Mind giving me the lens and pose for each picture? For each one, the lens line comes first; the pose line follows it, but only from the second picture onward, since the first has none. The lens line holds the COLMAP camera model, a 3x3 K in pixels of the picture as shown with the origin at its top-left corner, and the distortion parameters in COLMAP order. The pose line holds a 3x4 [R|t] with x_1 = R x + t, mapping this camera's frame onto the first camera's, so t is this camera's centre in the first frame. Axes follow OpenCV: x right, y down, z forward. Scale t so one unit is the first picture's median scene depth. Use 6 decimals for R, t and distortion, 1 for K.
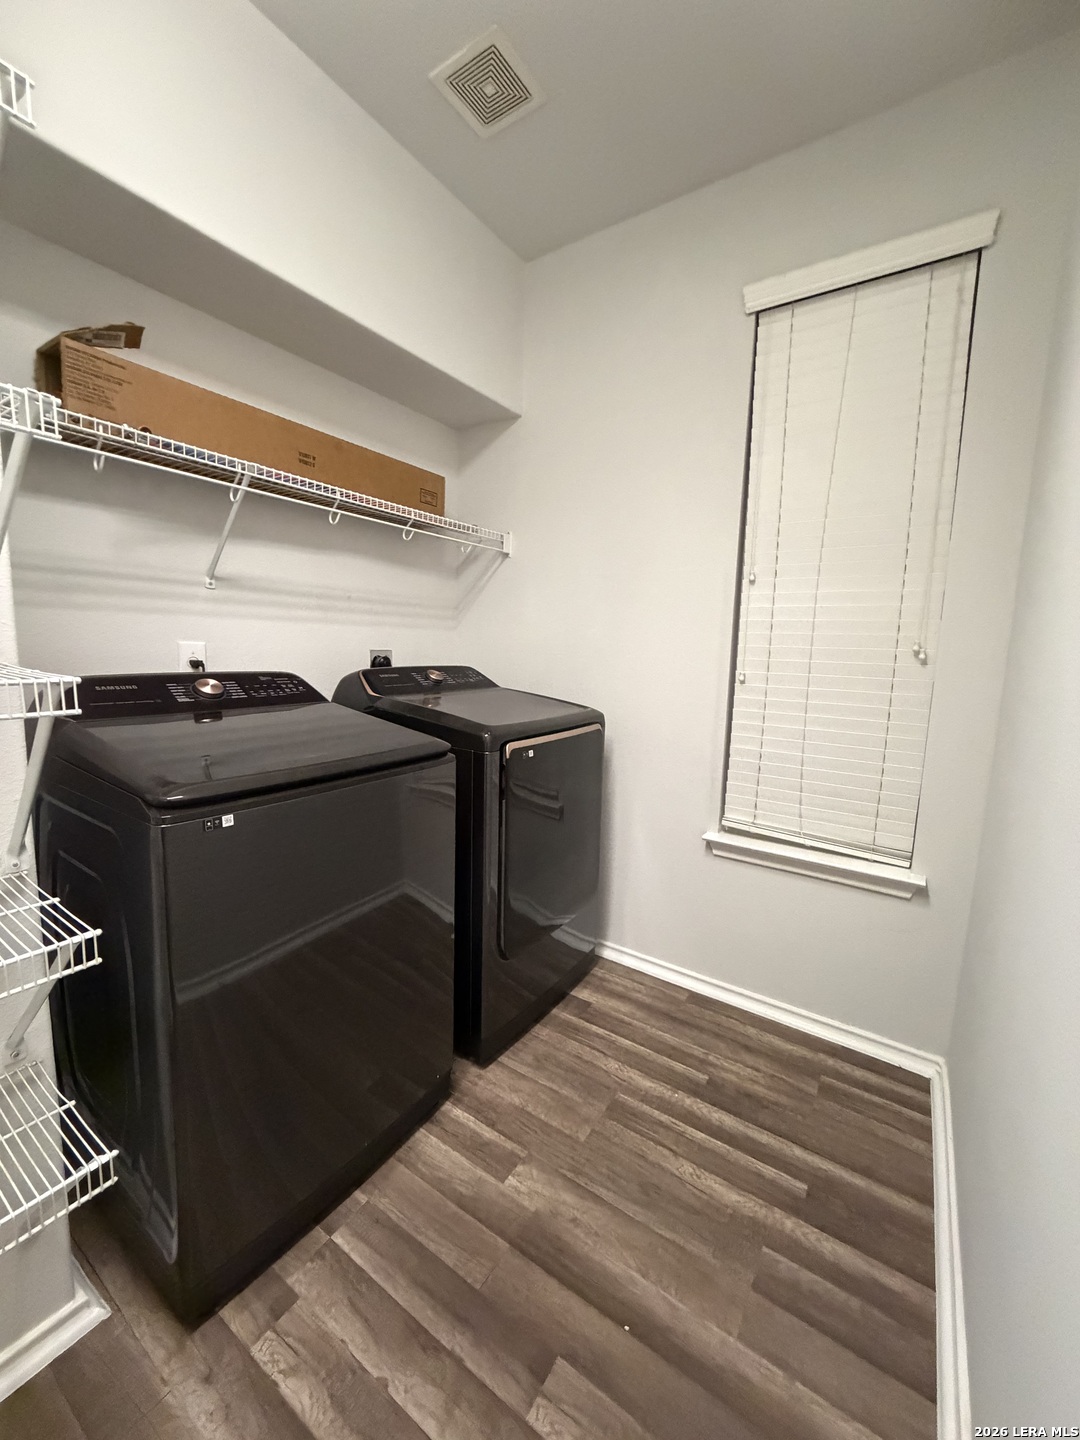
lens RADIAL K [[573.1, 0, 545.1], [0, 573.1, 718.1], [0, 0, 1]] dist [-0.003391, -0.000317]
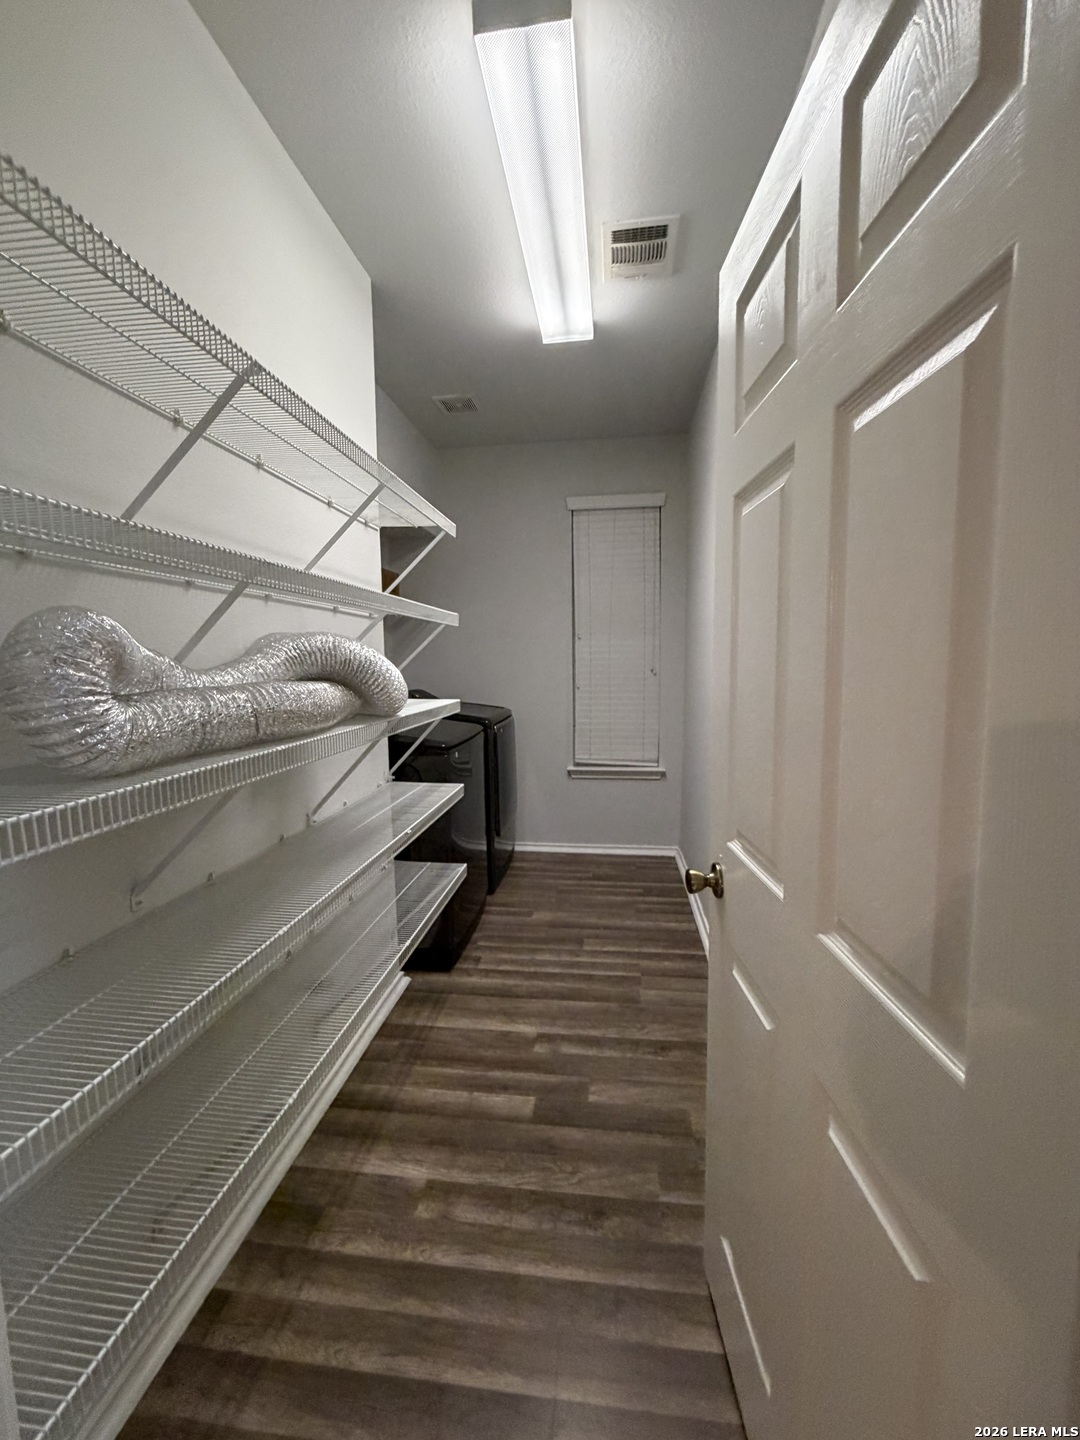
lens RADIAL K [[573.1, 0, 543.2], [0, 573.1, 721.6], [0, 0, 1]] dist [-0.003391, -0.000317]
pose [[0.892166, -0.092747, 0.442083, -0.796909], [0.099001, 0.995047, 0.008961, 0.028410], [-0.440724, 0.035772, 0.896929, -0.883273]]
